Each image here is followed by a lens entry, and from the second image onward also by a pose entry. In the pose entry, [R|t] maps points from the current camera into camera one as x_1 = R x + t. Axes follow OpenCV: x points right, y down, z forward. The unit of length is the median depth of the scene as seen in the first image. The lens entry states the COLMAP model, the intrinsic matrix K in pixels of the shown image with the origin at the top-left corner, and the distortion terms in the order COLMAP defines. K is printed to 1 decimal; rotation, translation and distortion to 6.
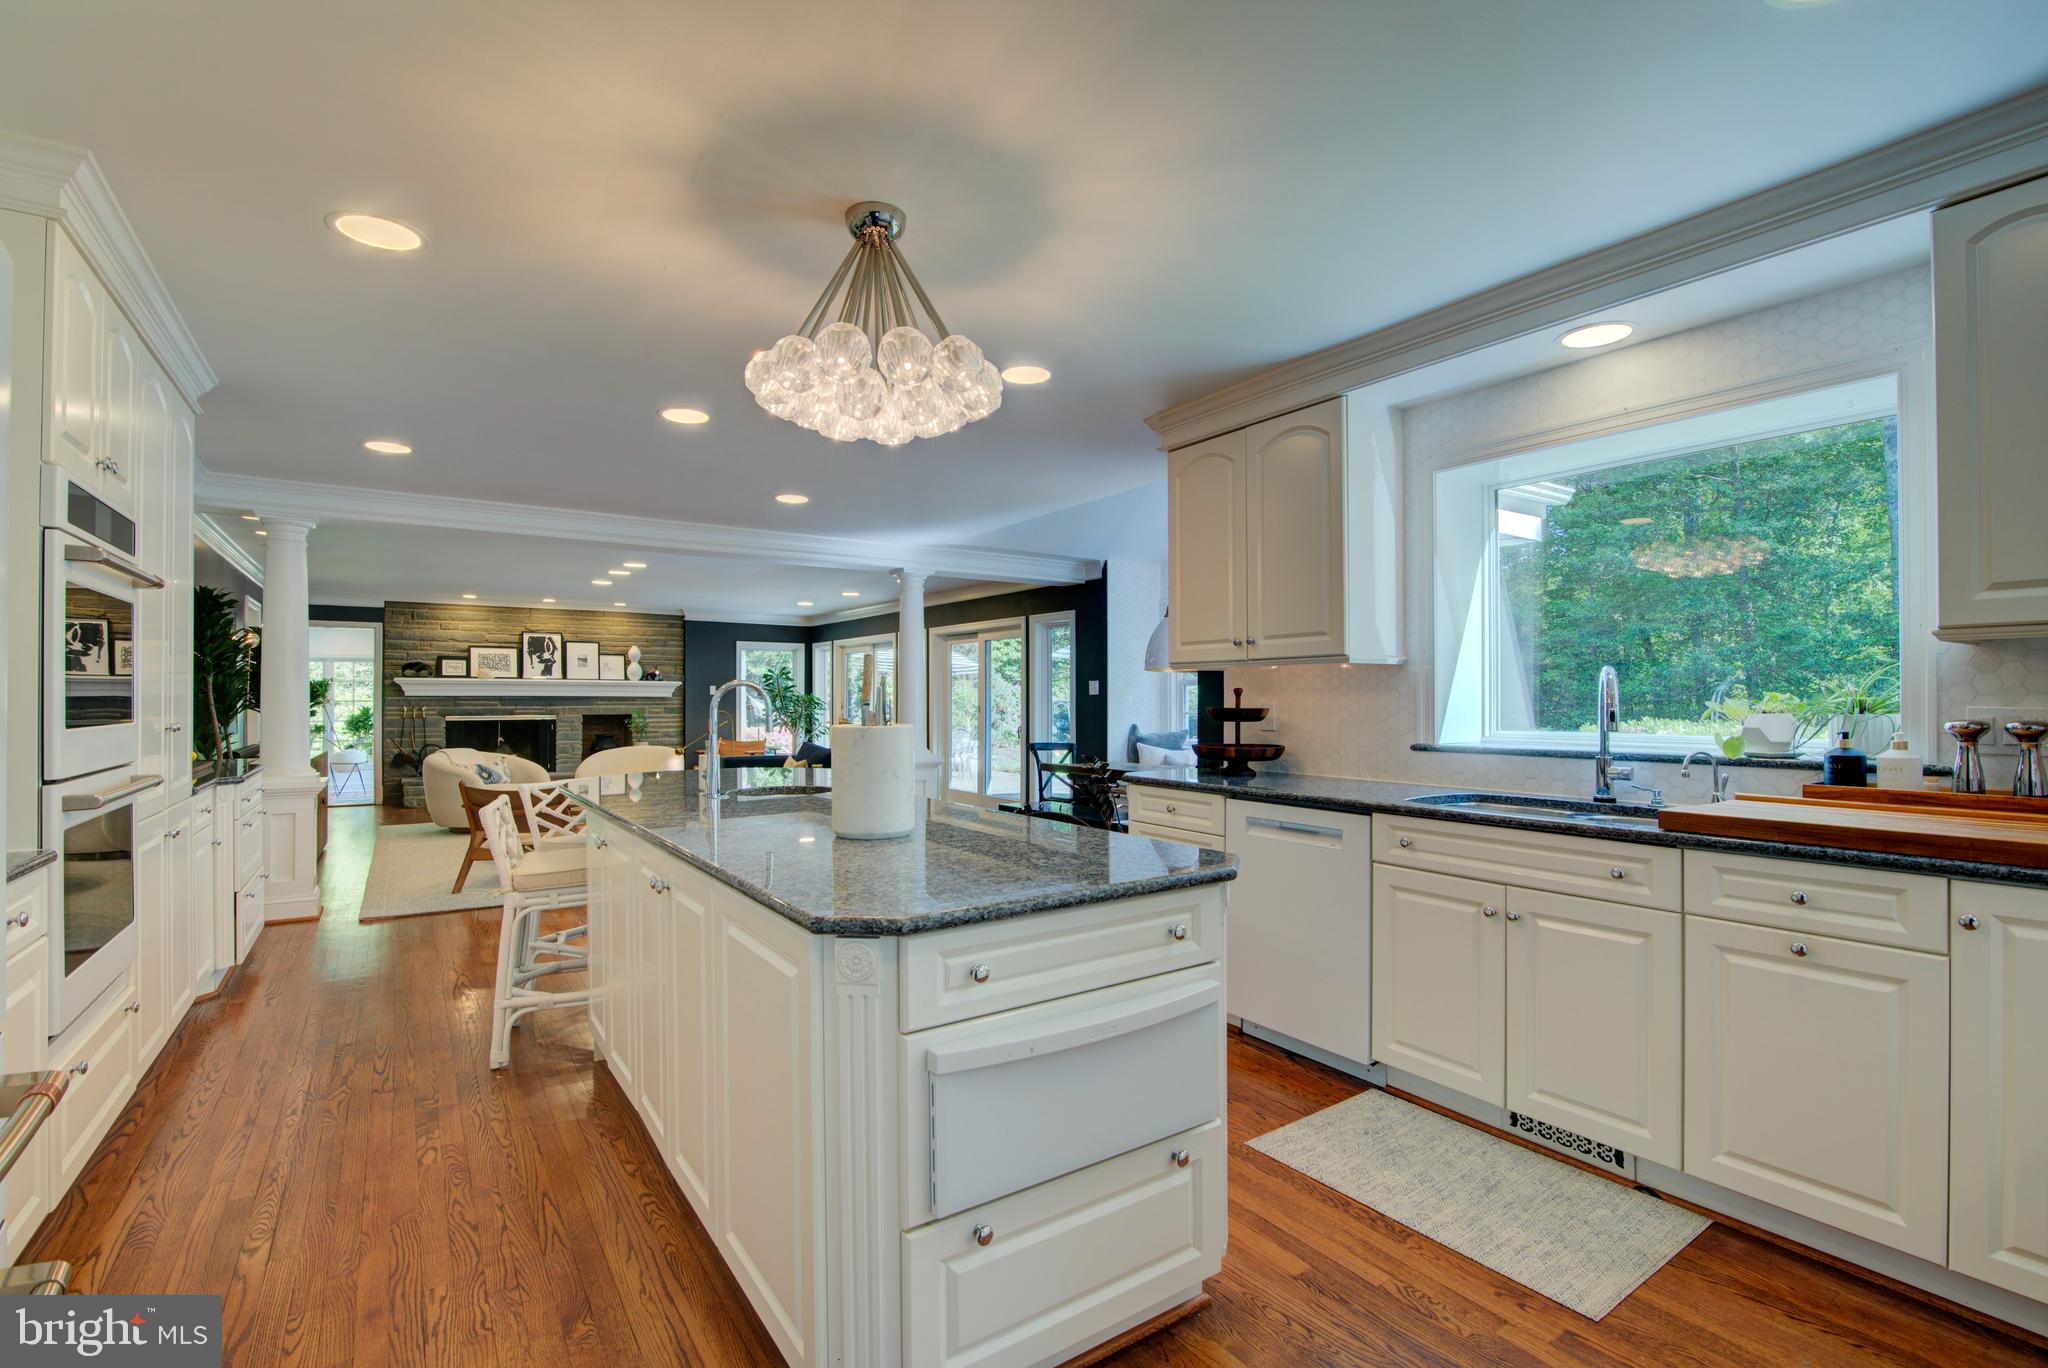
lens RADIAL K [[929.3, 0, 1027.7], [0, 929.3, 697.8], [0, 0, 1]] dist [-0.020546, 0.000304]
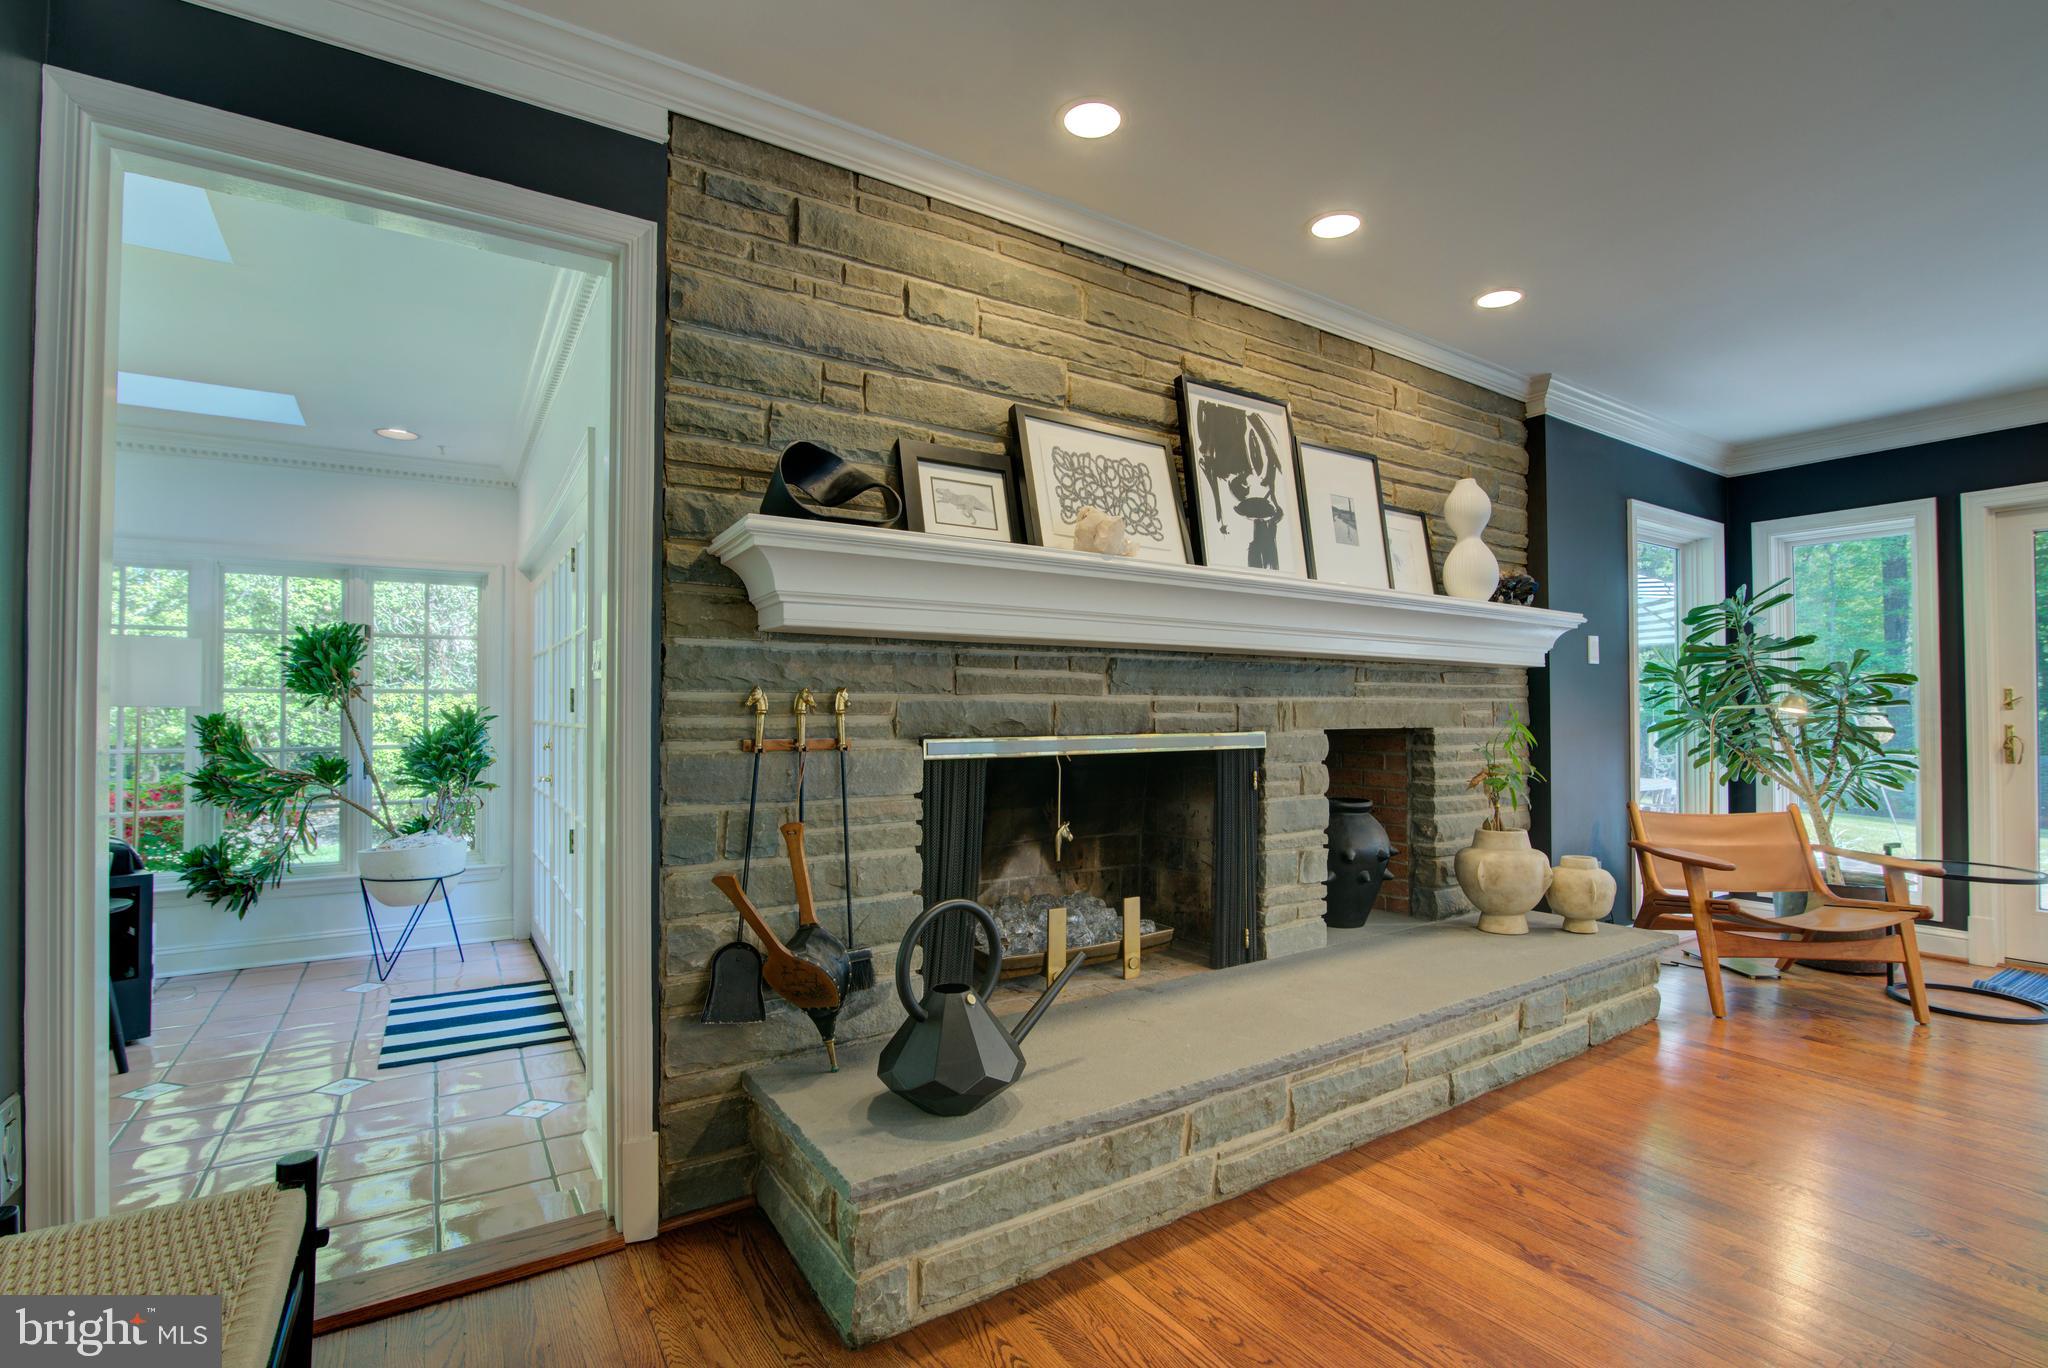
lens RADIAL K [[929.3, 0, 1027.7], [0, 929.3, 697.8], [0, 0, 1]] dist [-0.020546, 0.000304]
pose [[0.999830, -0.001723, -0.018348, -0.582002], [0.001497, 0.999922, -0.012362, 0.012915], [0.018367, 0.012333, 0.999755, 0.763515]]
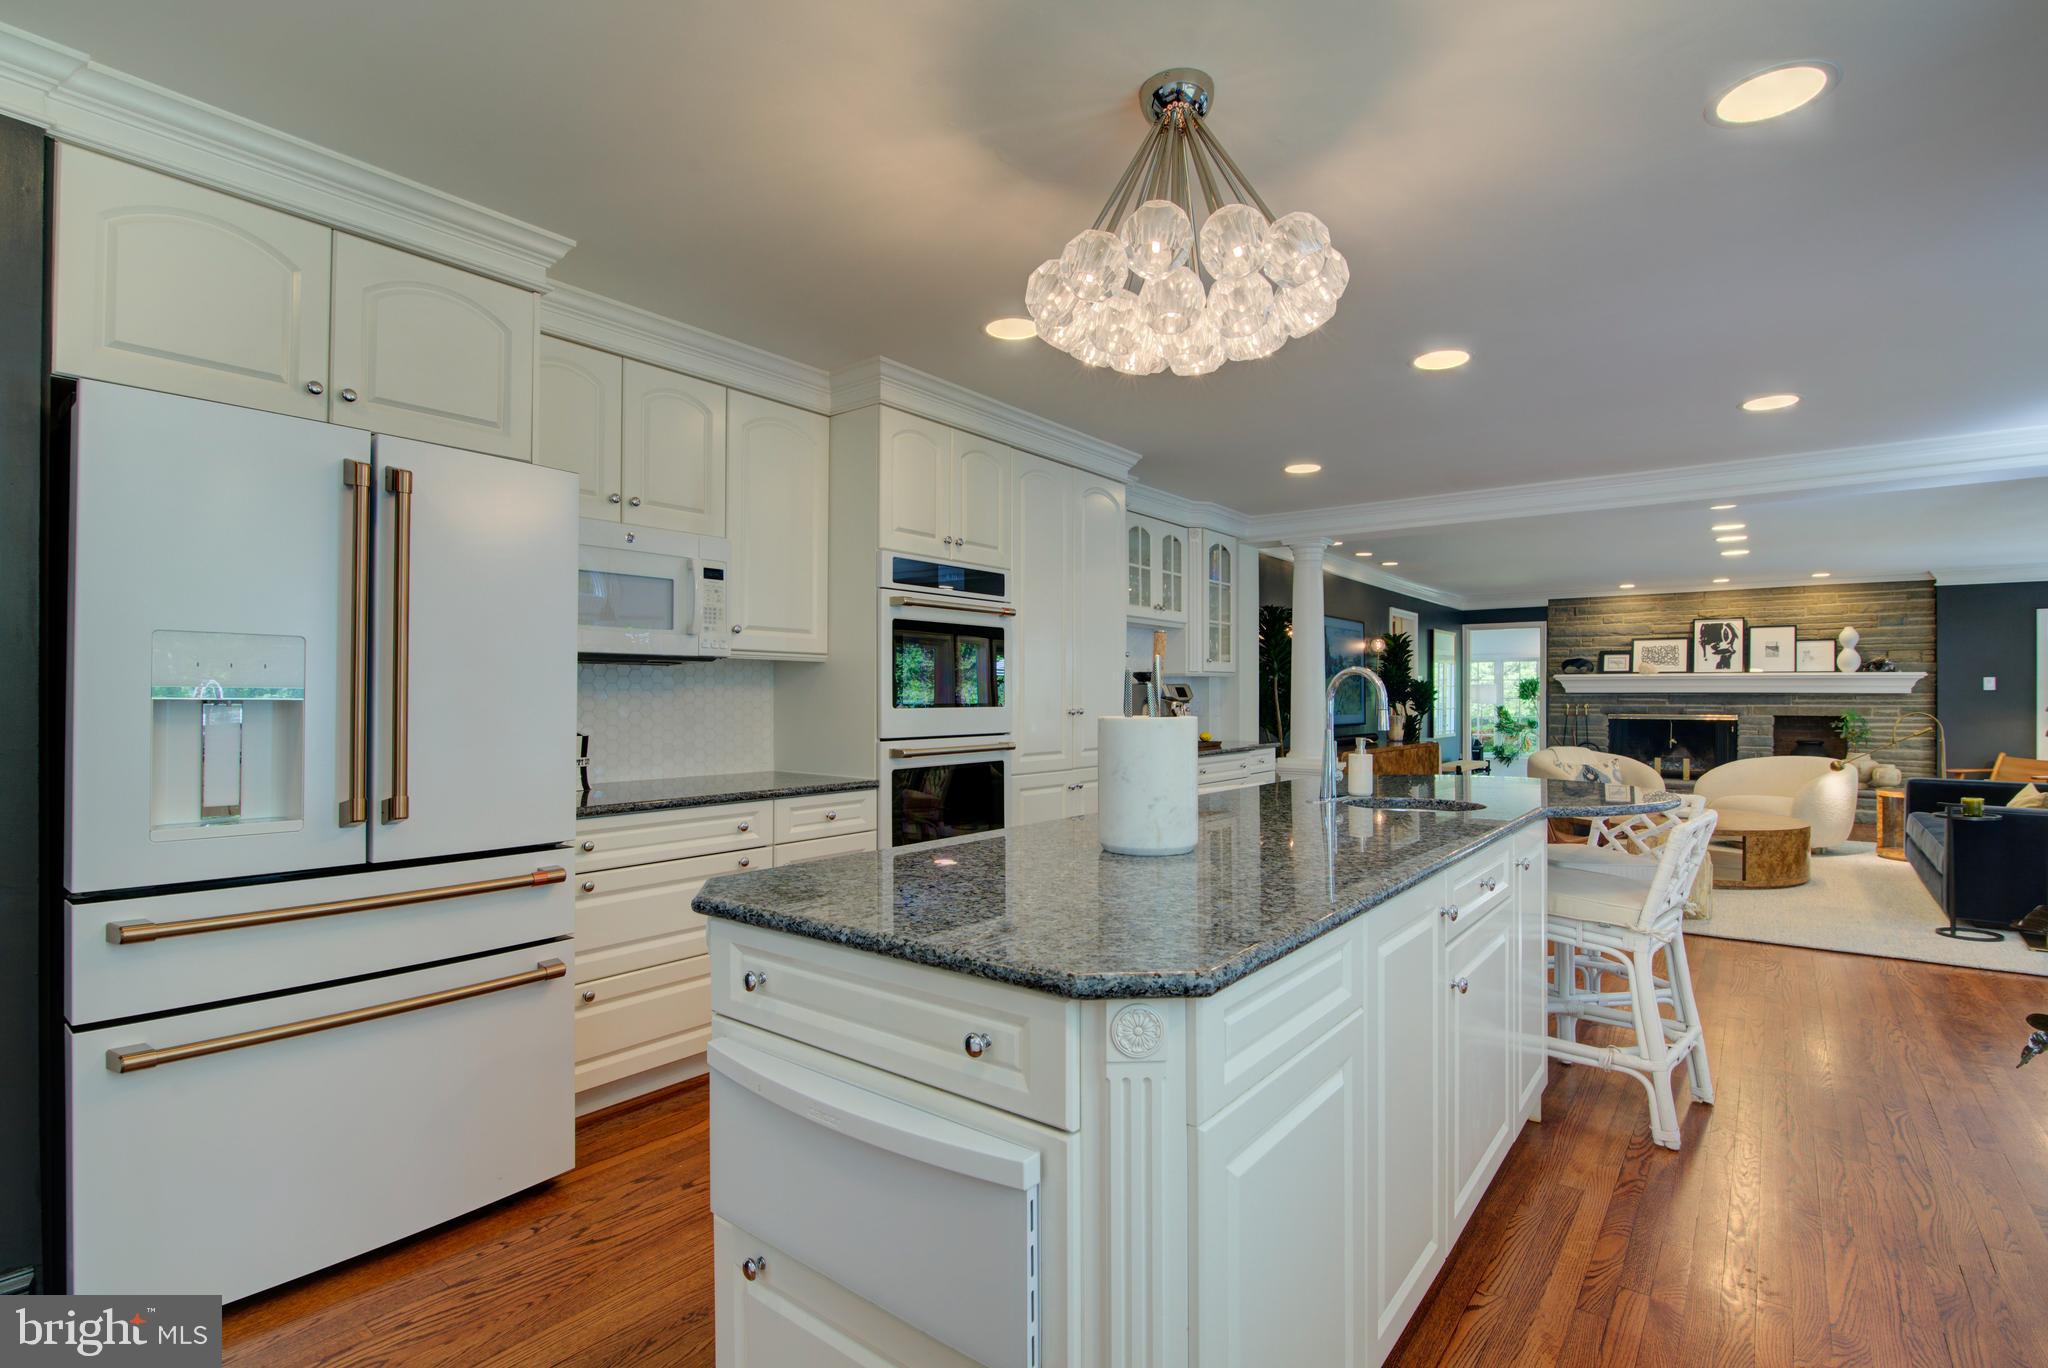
lens RADIAL K [[952.1, 0, 1024.1], [0, 952.1, 693.5], [0, 0, 1]] dist [-0.019935, 0.001307]
pose [[0.298164, -0.002927, -0.954510, 0.117969], [-0.000786, 0.999994, -0.003312, 0.002281], [0.954514, 0.001738, 0.298160, 0.125495]]
